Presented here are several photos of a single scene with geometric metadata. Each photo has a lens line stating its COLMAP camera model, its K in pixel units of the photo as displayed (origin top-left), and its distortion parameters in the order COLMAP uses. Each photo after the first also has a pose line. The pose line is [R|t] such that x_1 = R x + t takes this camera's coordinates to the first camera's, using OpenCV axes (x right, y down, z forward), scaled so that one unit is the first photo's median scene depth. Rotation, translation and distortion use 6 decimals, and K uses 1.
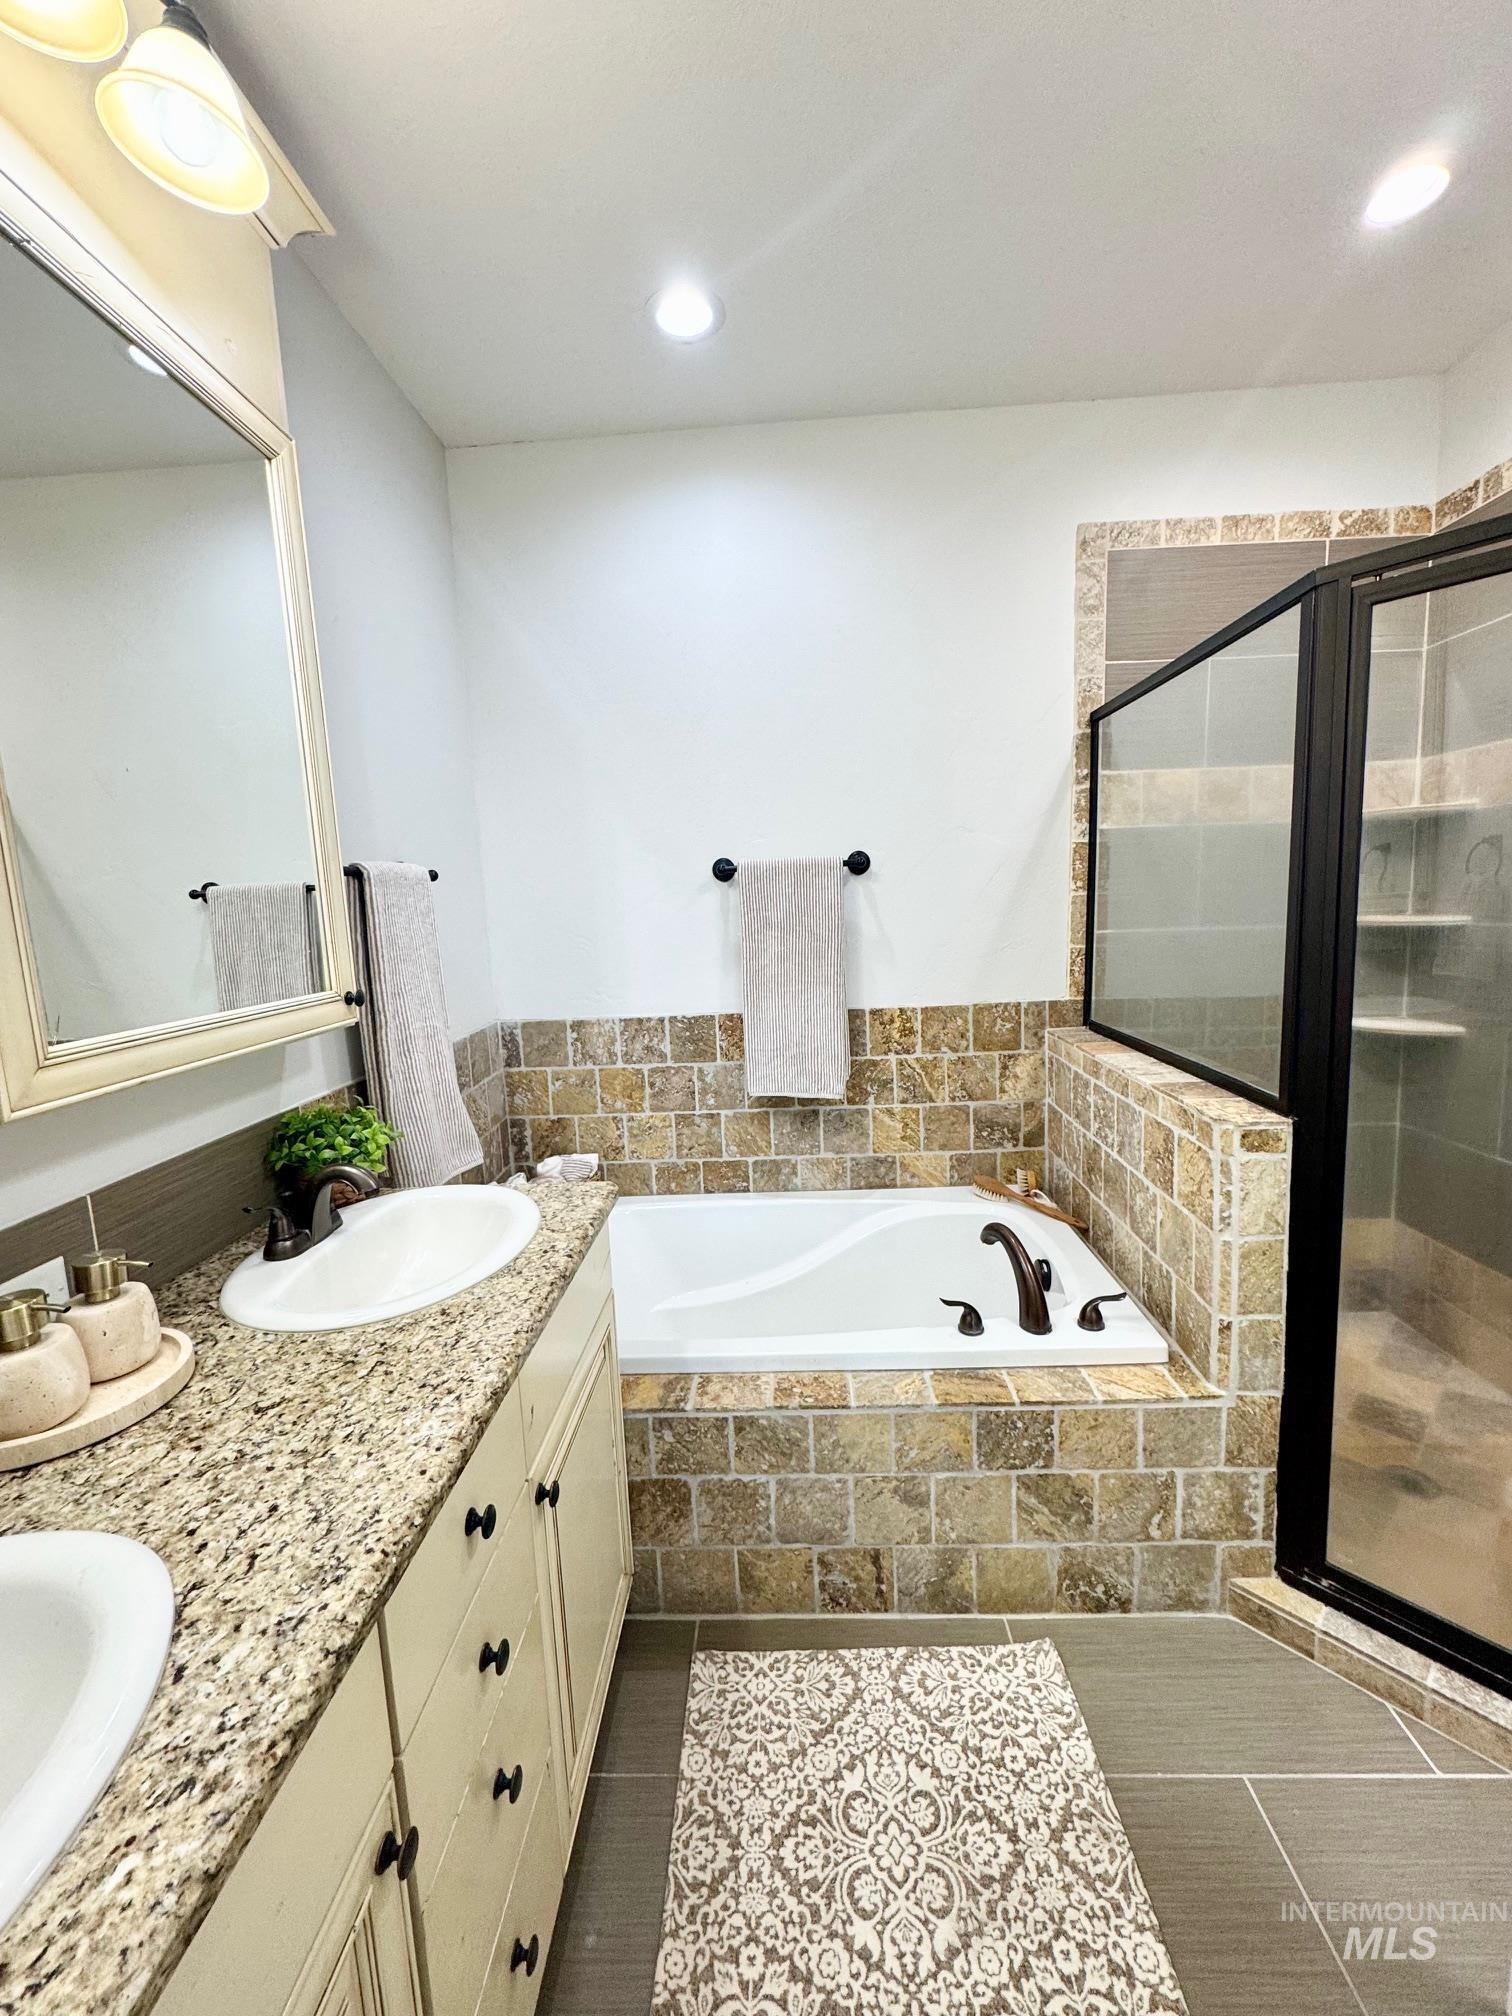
lens RADIAL K [[802.1, 0, 760.6], [0, 802.1, 1004.4], [0, 0, 1]] dist [-0.006774, -0.000039]
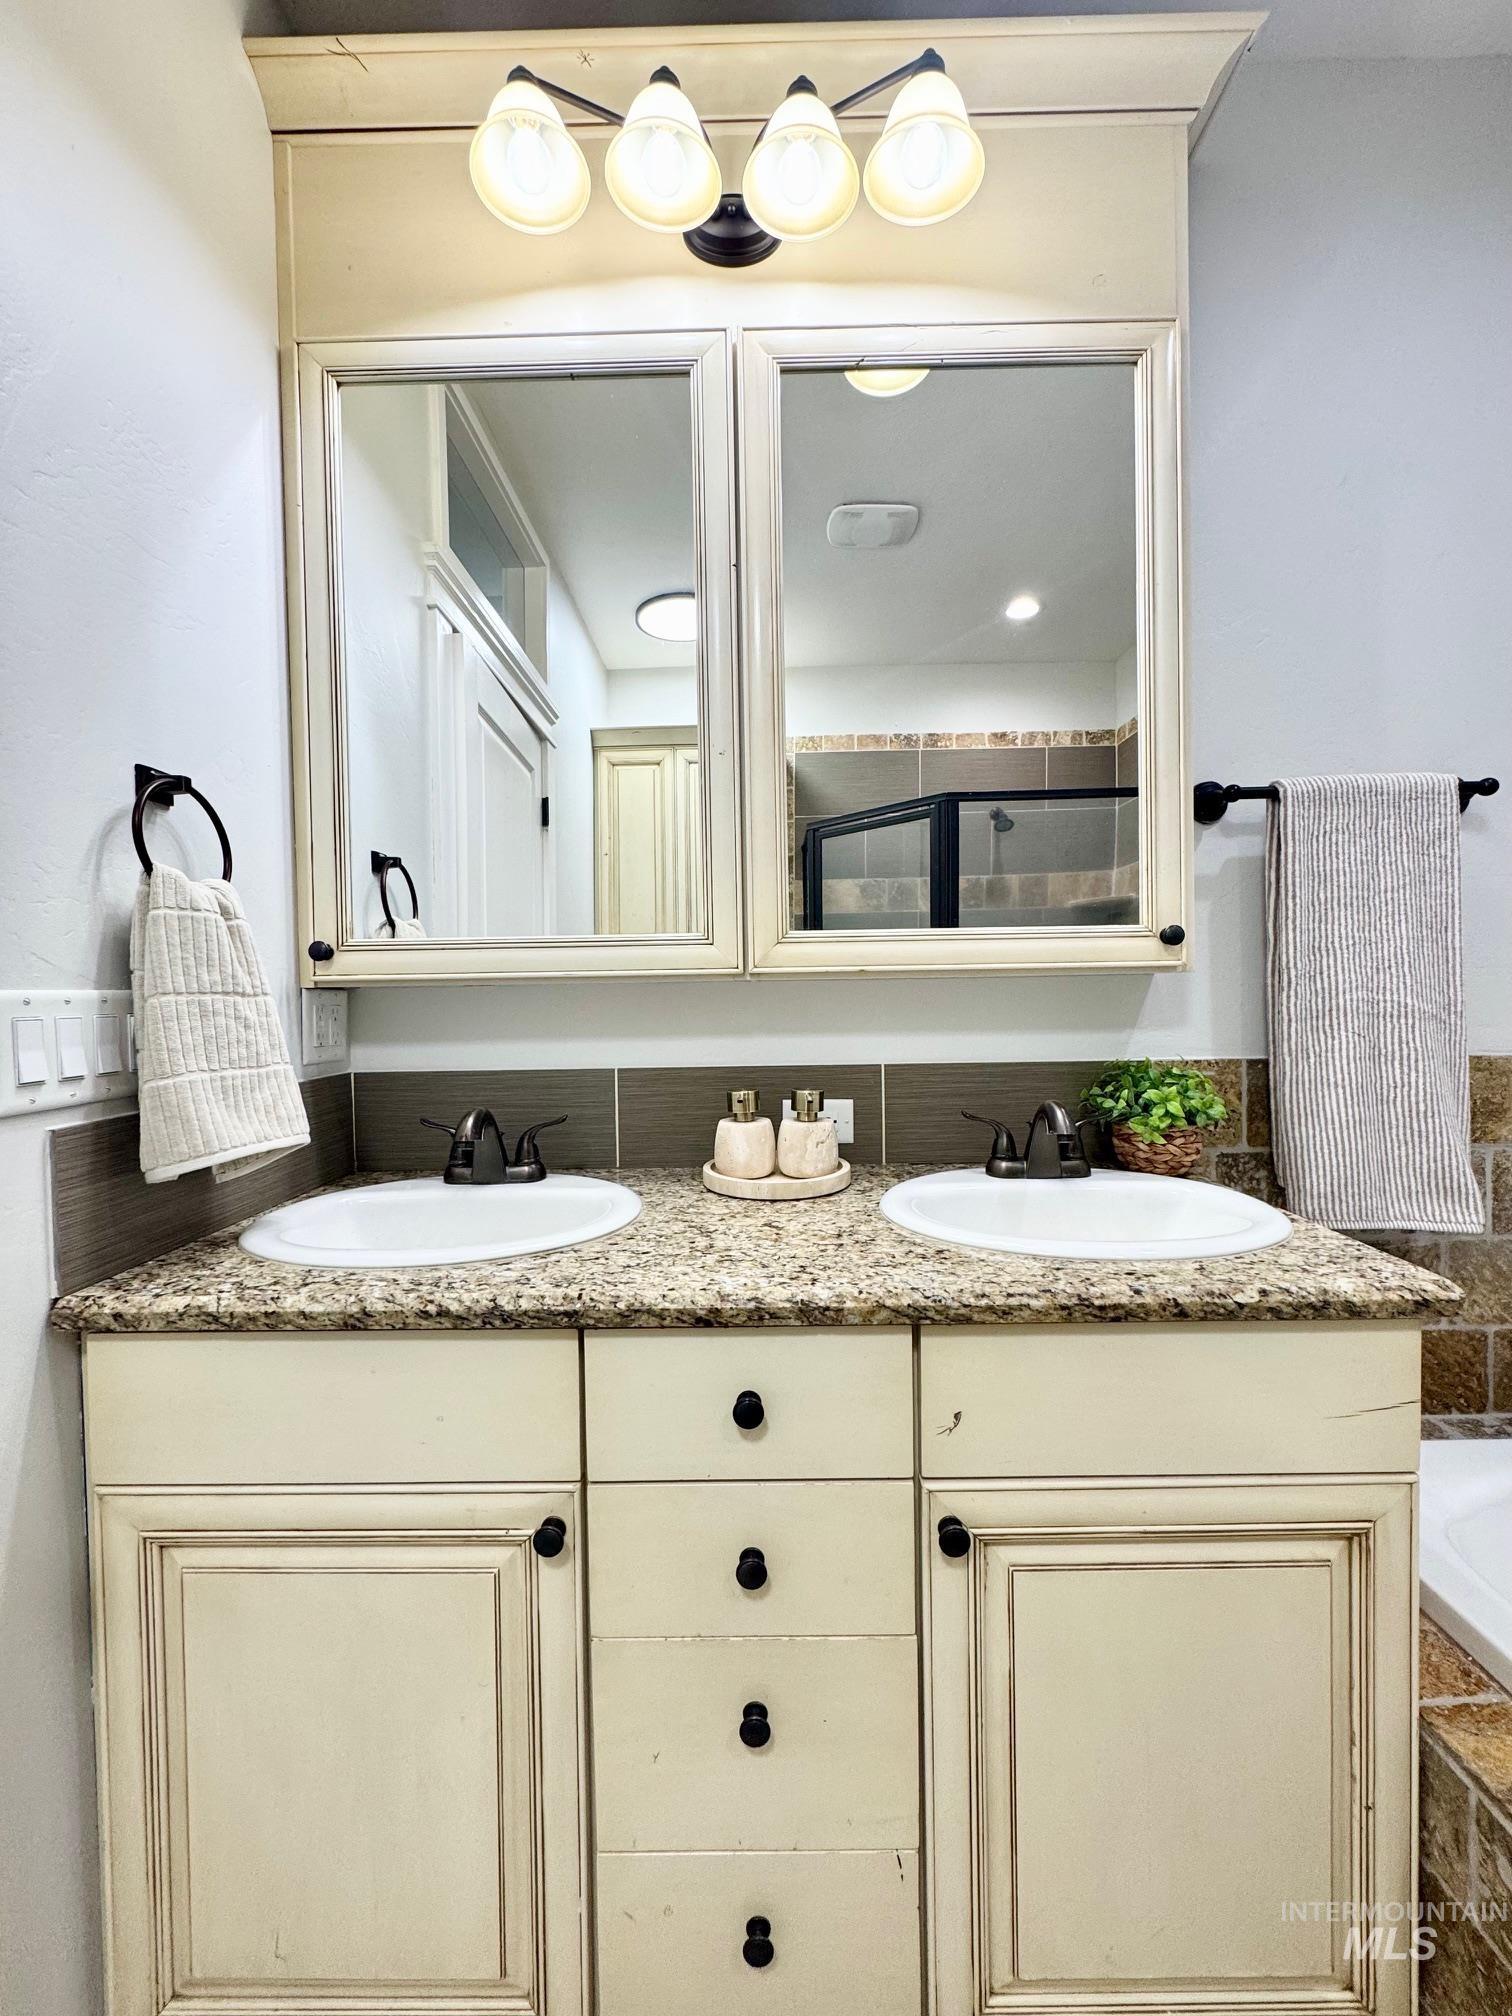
lens RADIAL K [[802.1, 0, 761.6], [0, 802.1, 1010.1], [0, 0, 1]] dist [-0.006774, -0.000039]
pose [[0.019650, 0.061363, -0.997922, 0.522920], [-0.112192, 0.991946, 0.058786, 0.106795], [0.993492, 0.110804, 0.026376, 0.854711]]
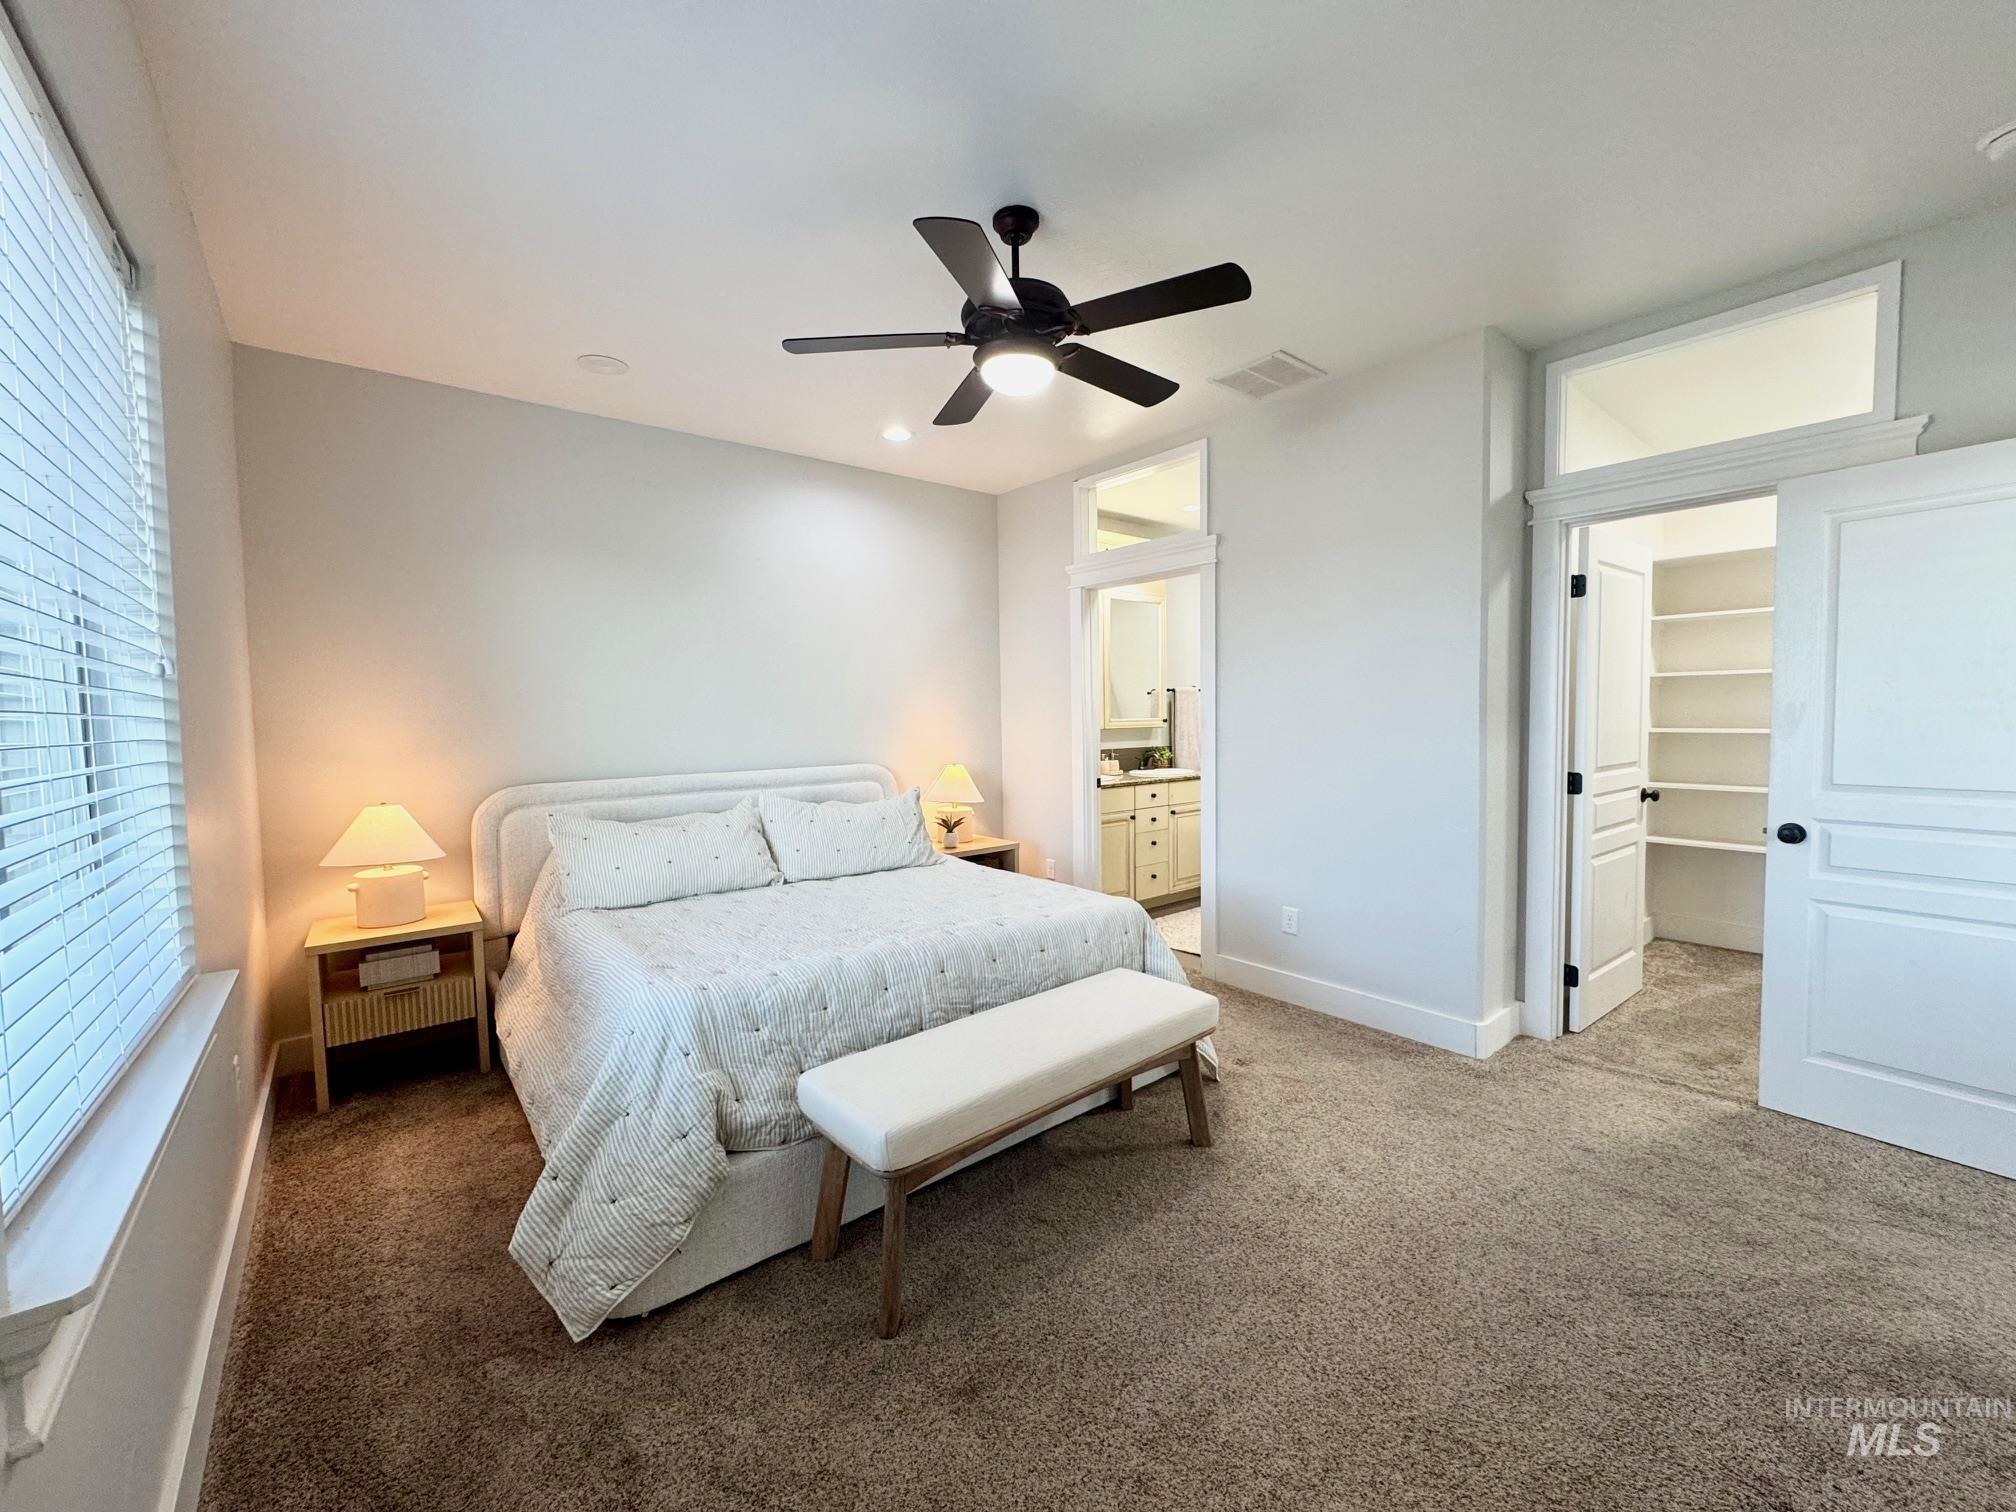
lens RADIAL K [[802.1, 0, 1010.6], [0, 802.1, 757.2], [0, 0, 1]] dist [-0.006774, -0.000039]
pose [[0.649037, 0.071254, -0.757412, 3.361251], [-0.107717, 0.994181, 0.001224, 0.406714], [0.753092, 0.080792, 0.652936, -3.620001]]
